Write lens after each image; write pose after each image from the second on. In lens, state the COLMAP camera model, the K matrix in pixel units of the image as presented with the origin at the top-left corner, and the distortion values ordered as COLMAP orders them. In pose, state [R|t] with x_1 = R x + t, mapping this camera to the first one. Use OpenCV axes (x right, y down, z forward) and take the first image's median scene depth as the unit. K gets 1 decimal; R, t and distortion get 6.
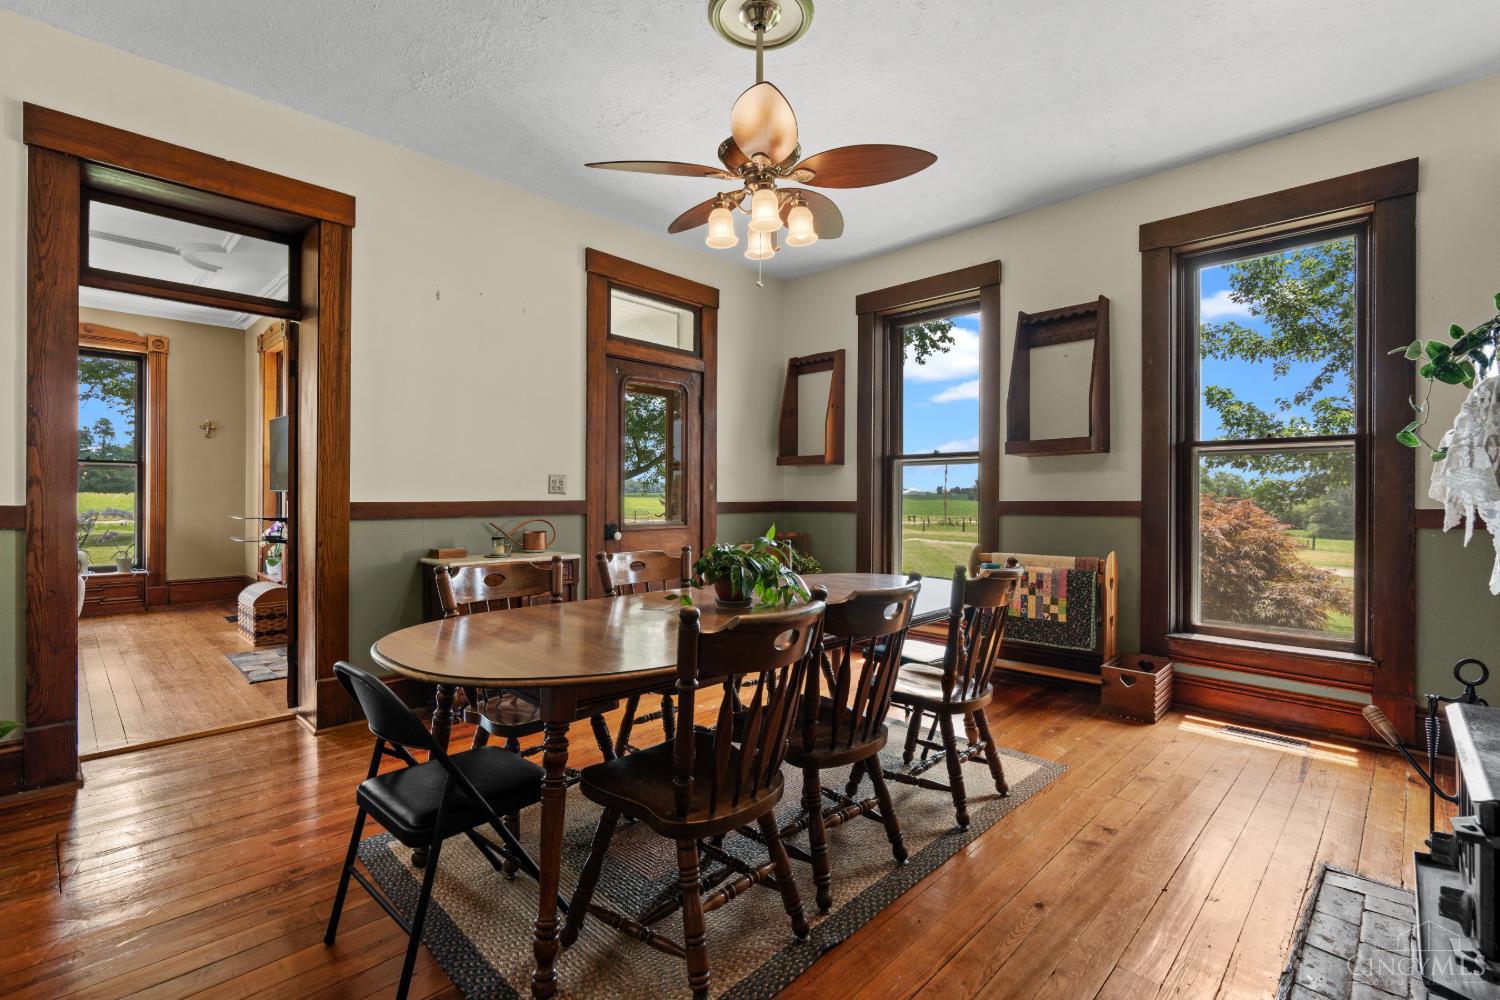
lens RADIAL K [[680.5, 0, 759.3], [0, 680.5, 495.1], [0, 0, 1]] dist [-0.004240, -0.000275]
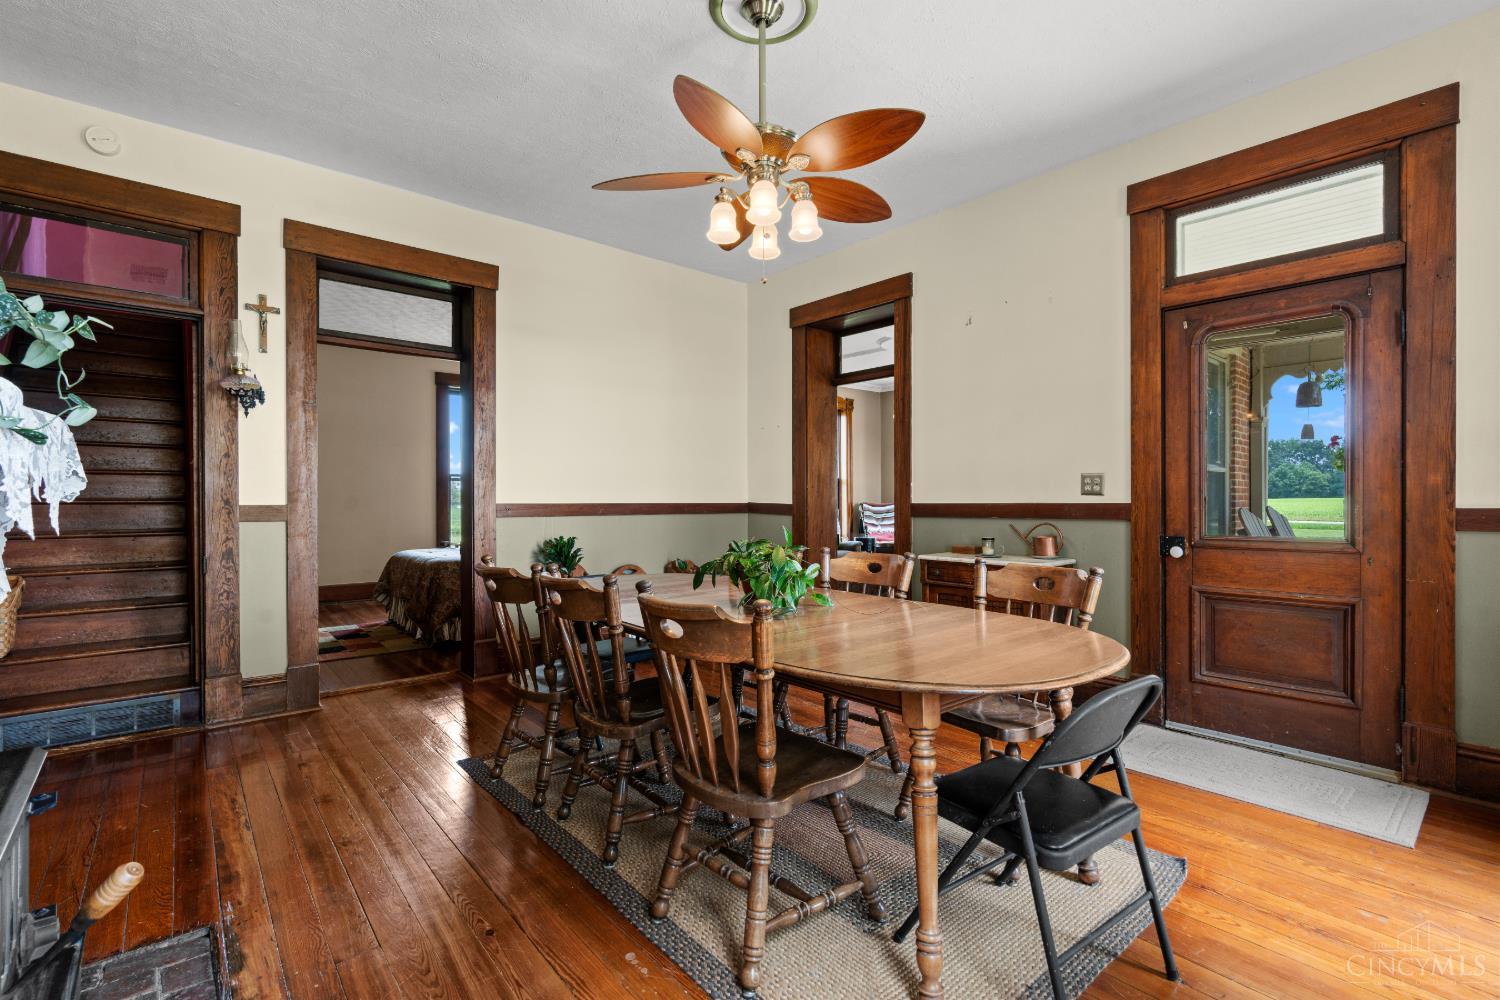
lens RADIAL K [[680.5, 0, 759.3], [0, 680.5, 495.1], [0, 0, 1]] dist [-0.004240, -0.000275]
pose [[-0.093921, -0.012897, -0.995496, 0.582190], [0.004615, 0.999900, -0.013390, 0.007469], [0.995569, -0.005852, -0.093852, 0.646122]]
